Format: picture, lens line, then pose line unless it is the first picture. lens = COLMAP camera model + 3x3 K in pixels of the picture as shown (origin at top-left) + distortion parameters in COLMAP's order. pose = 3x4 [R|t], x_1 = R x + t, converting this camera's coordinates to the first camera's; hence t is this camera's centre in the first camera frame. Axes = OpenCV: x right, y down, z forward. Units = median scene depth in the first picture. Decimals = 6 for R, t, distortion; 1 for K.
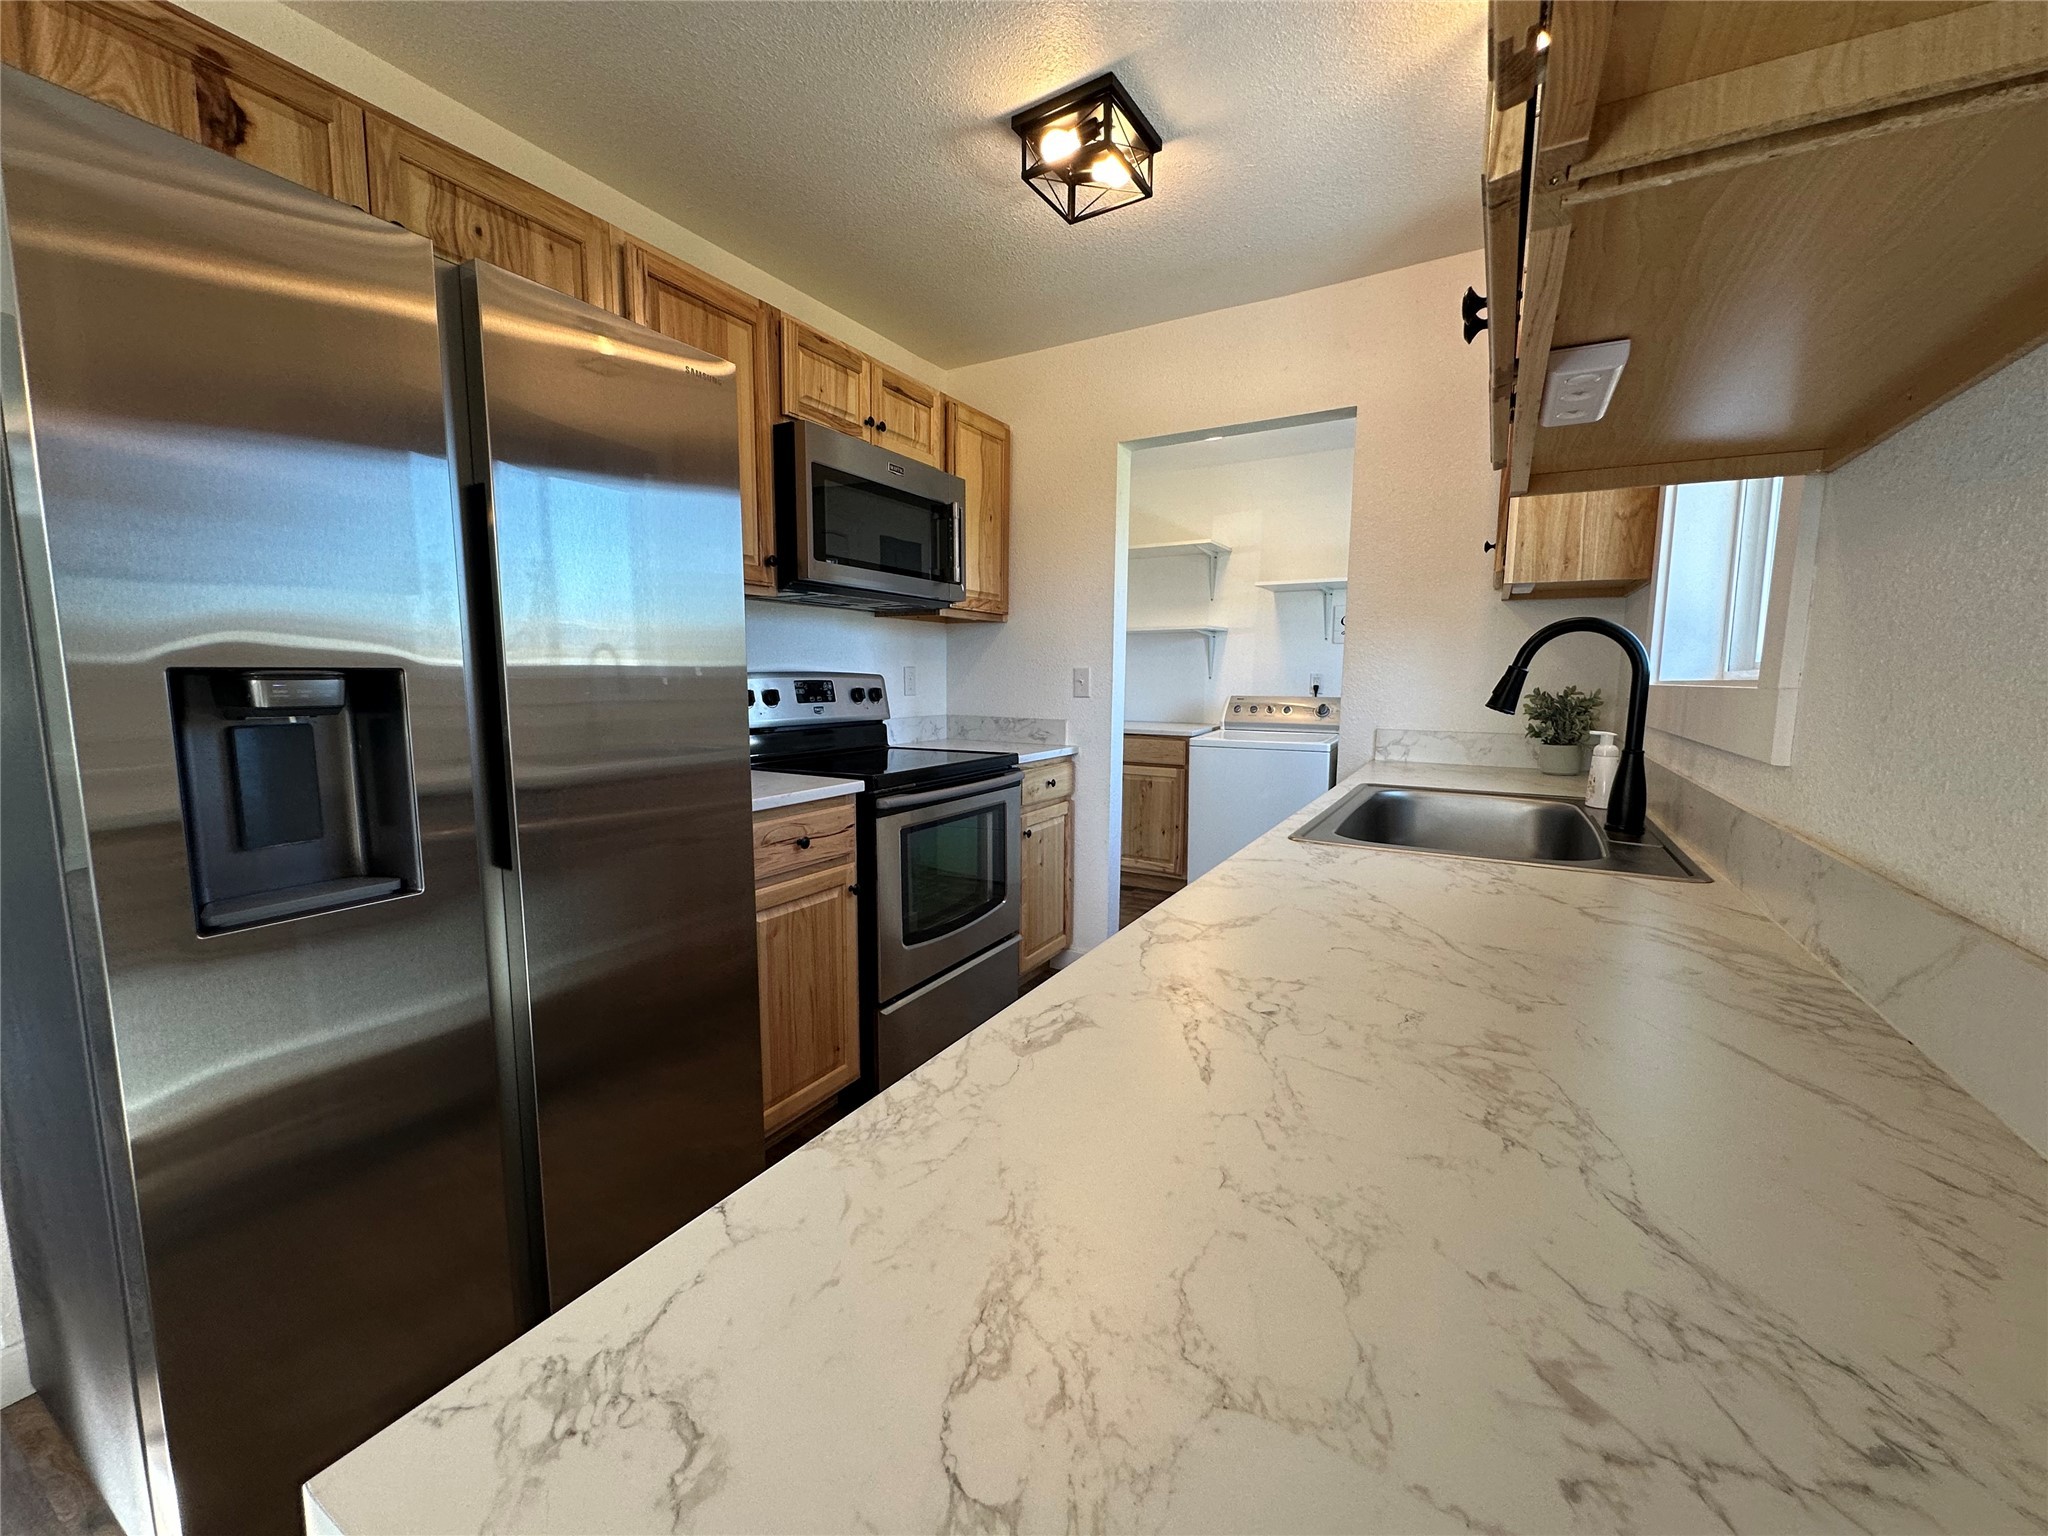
lens RADIAL K [[817.3, 0, 1027.0], [0, 817.3, 767.7], [0, 0, 1]] dist [-0.003105, 0.000705]
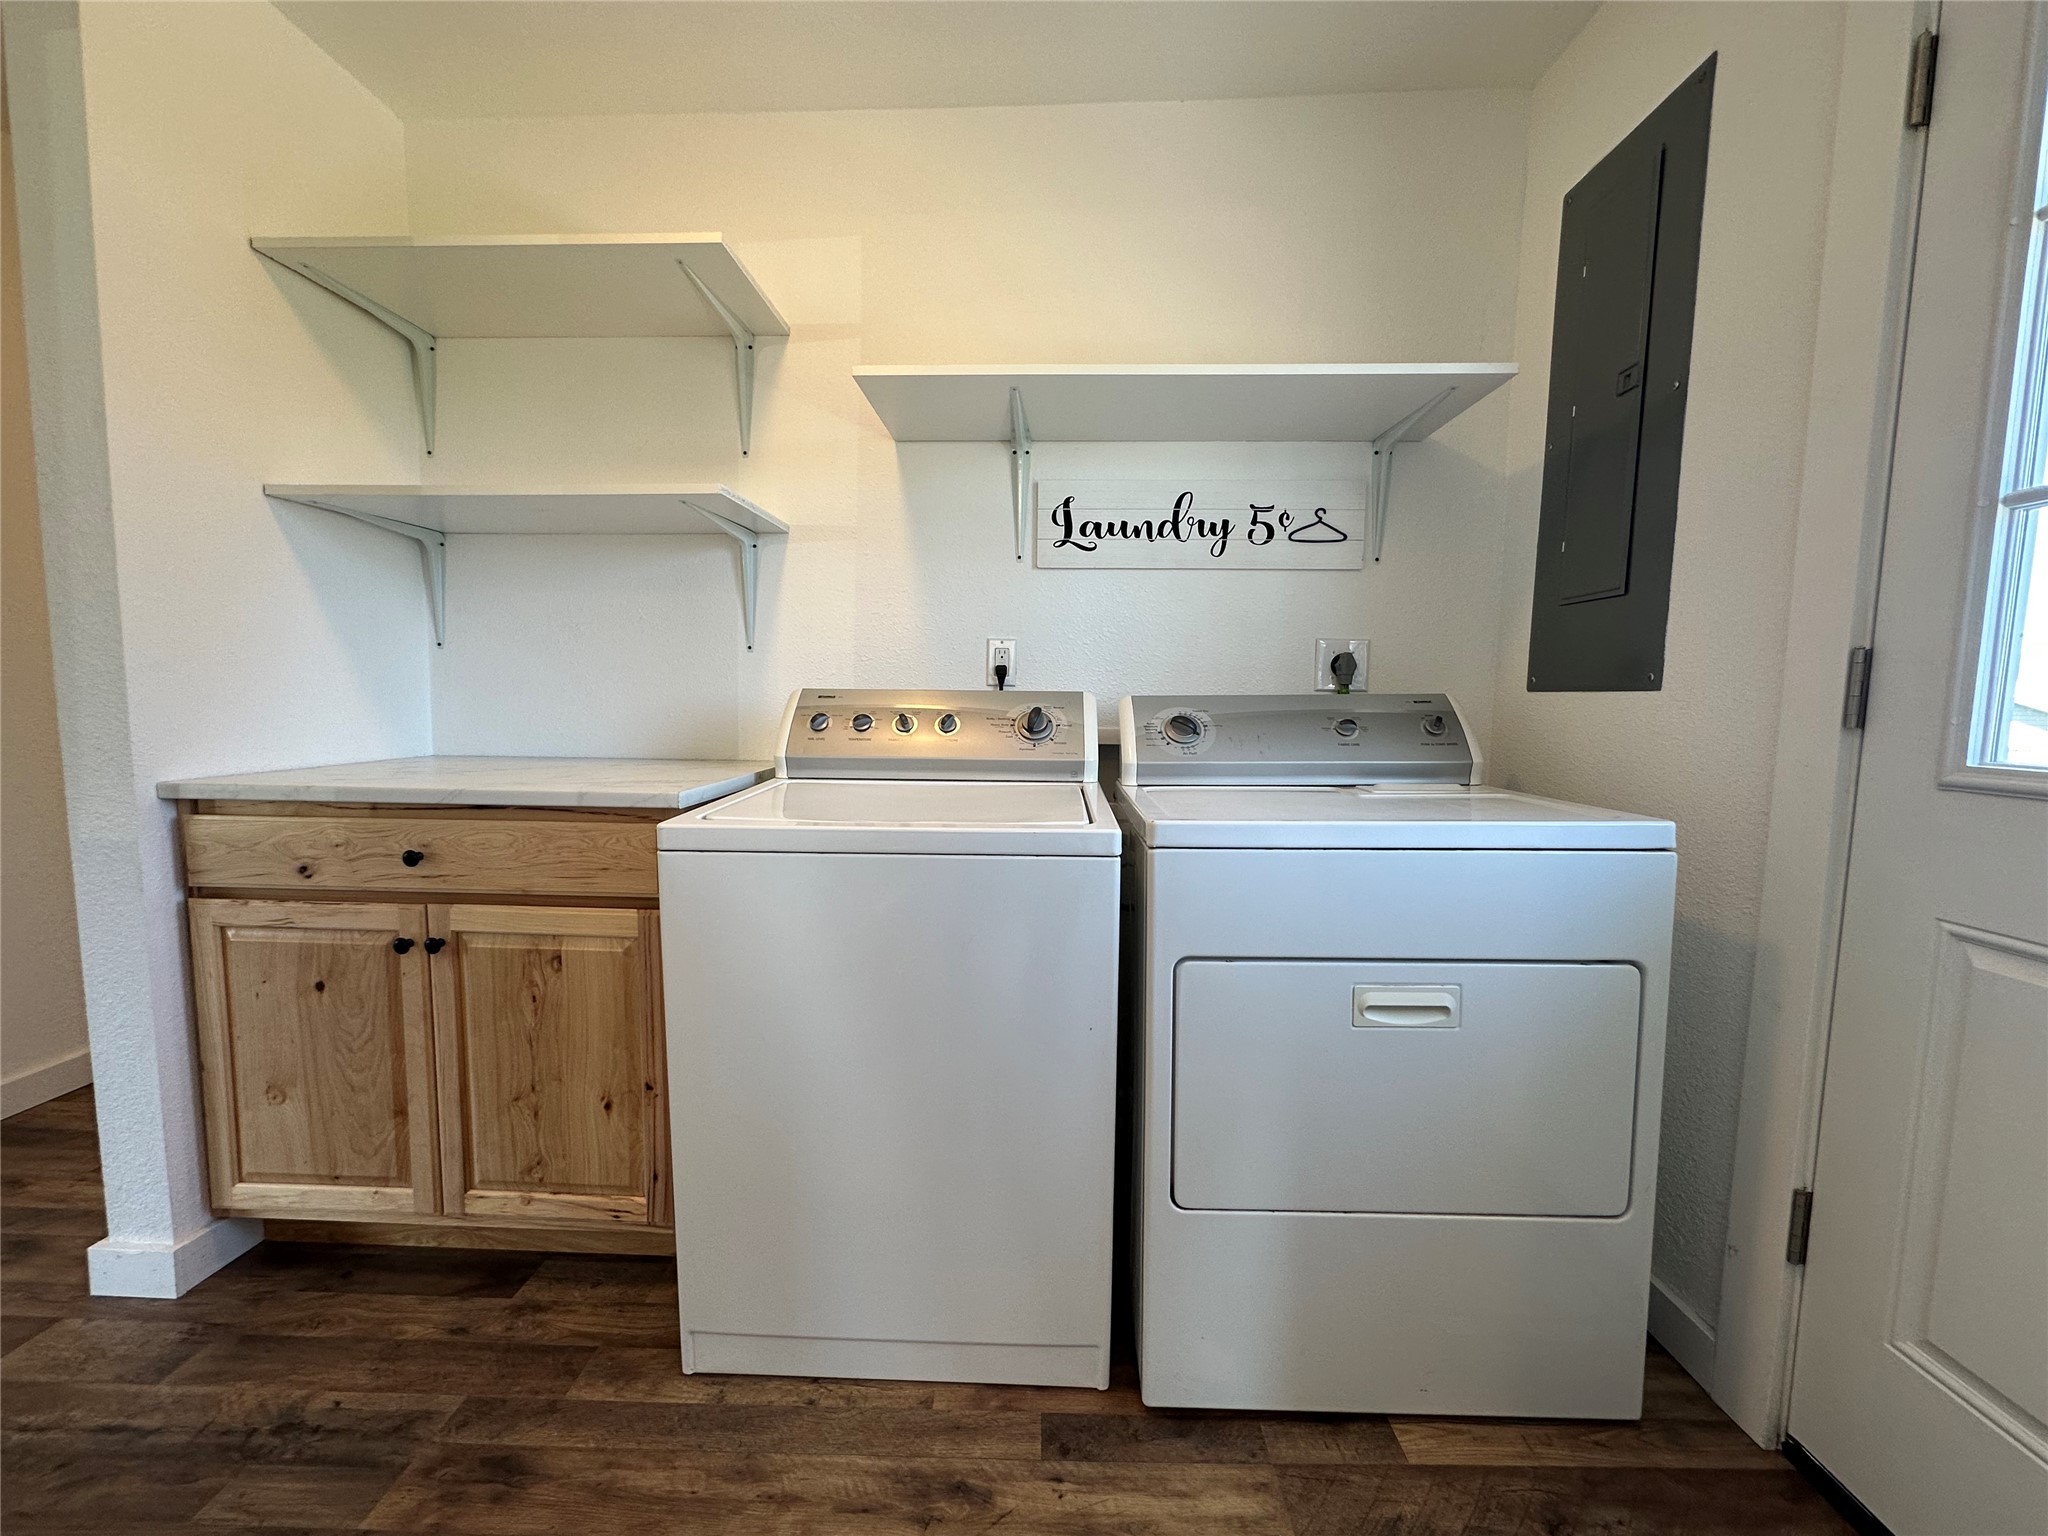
lens RADIAL K [[817.3, 0, 1027.0], [0, 817.3, 767.7], [0, 0, 1]] dist [-0.003105, 0.000705]
pose [[0.880760, -0.037113, 0.472106, 0.165663], [0.044828, 0.998982, -0.005098, -0.045538], [-0.471437, 0.025654, 0.881527, 0.631683]]
